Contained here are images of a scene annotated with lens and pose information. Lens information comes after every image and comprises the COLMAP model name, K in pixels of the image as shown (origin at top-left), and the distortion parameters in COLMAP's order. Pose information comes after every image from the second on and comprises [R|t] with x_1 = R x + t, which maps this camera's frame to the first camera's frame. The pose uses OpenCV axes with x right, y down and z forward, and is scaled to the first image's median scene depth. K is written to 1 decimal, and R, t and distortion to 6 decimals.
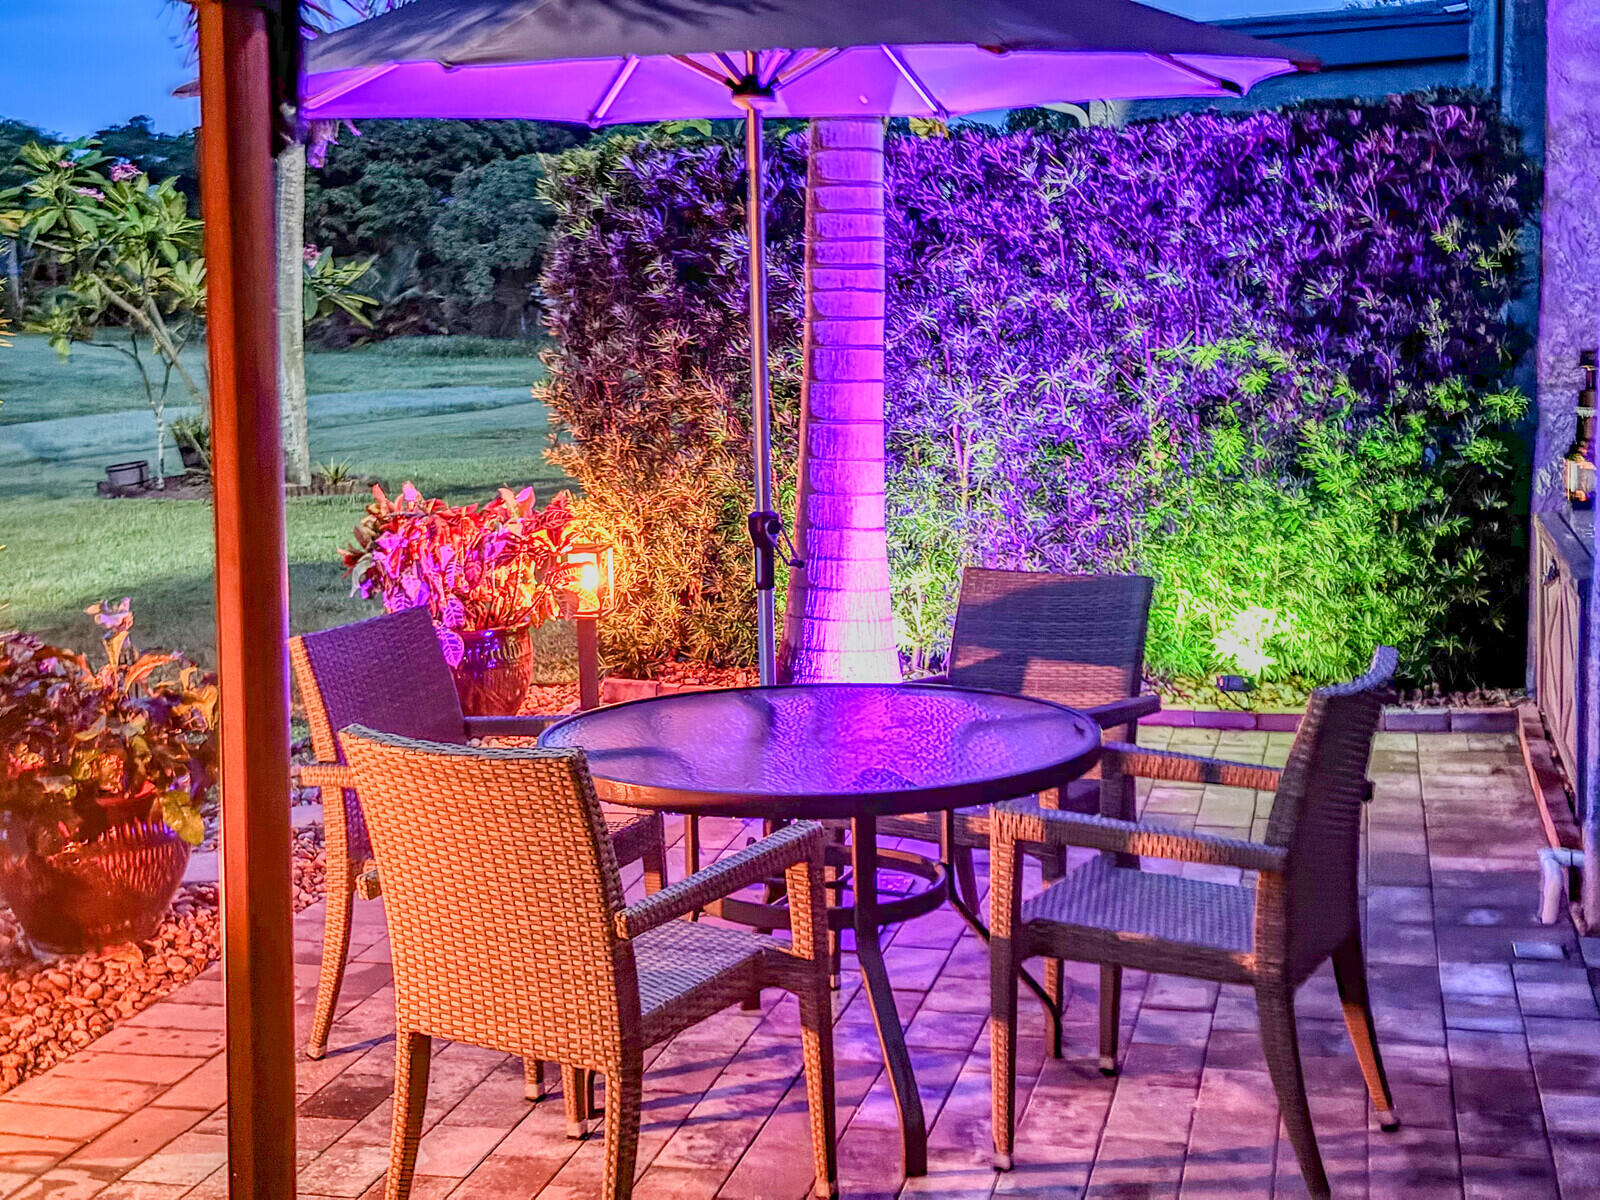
lens RADIAL K [[2253.2, 0, 800.1], [0, 2253.2, 597.6], [0, 0, 1]] dist [-0.039692, 0.000000]
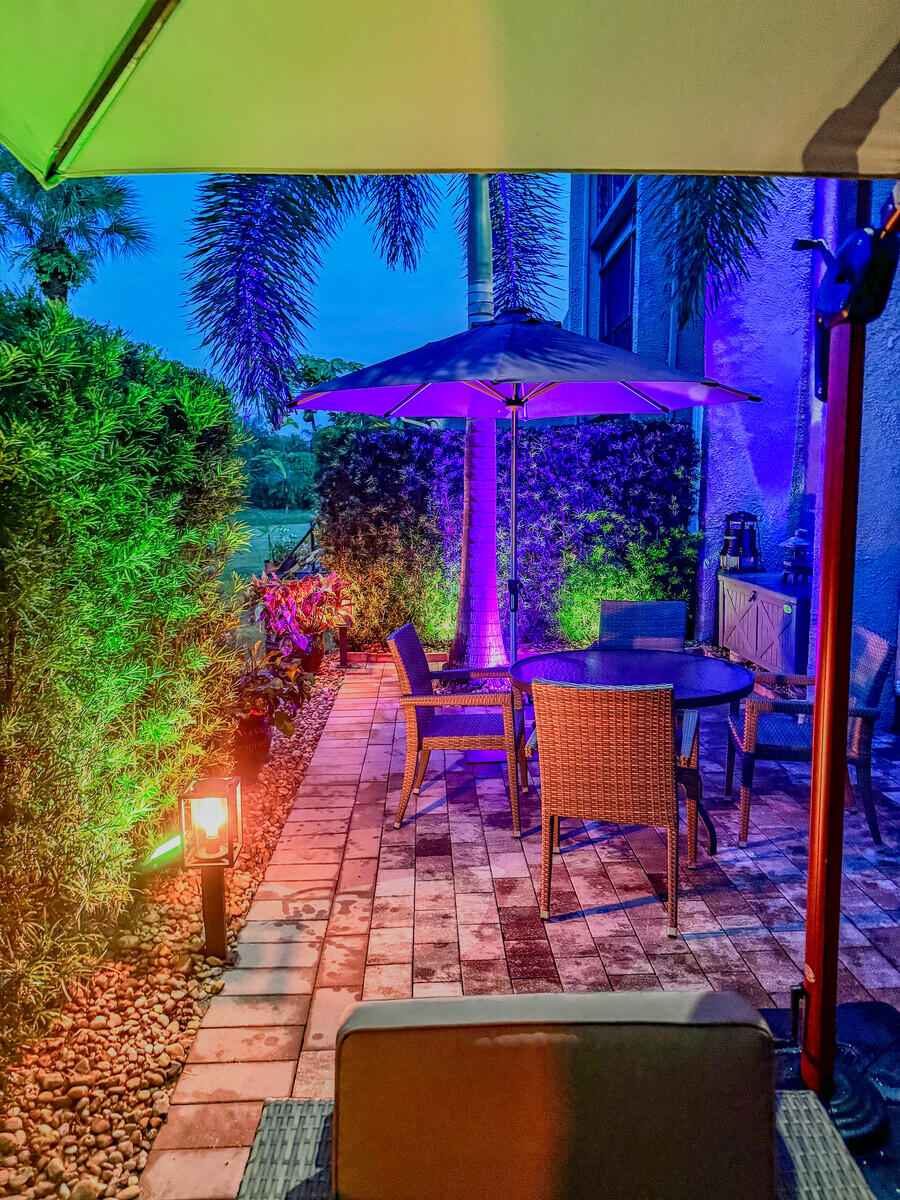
lens RADIAL K [[837.0, 0, 450.8], [0, 837.0, 602.5], [0, 0, 1]] dist [0.000687, 0.000006]
pose [[0.950534, -0.028332, 0.309326, -0.276564], [0.031851, 0.999473, -0.006331, -0.008221], [-0.308983, 0.015870, 0.950935, 0.134293]]
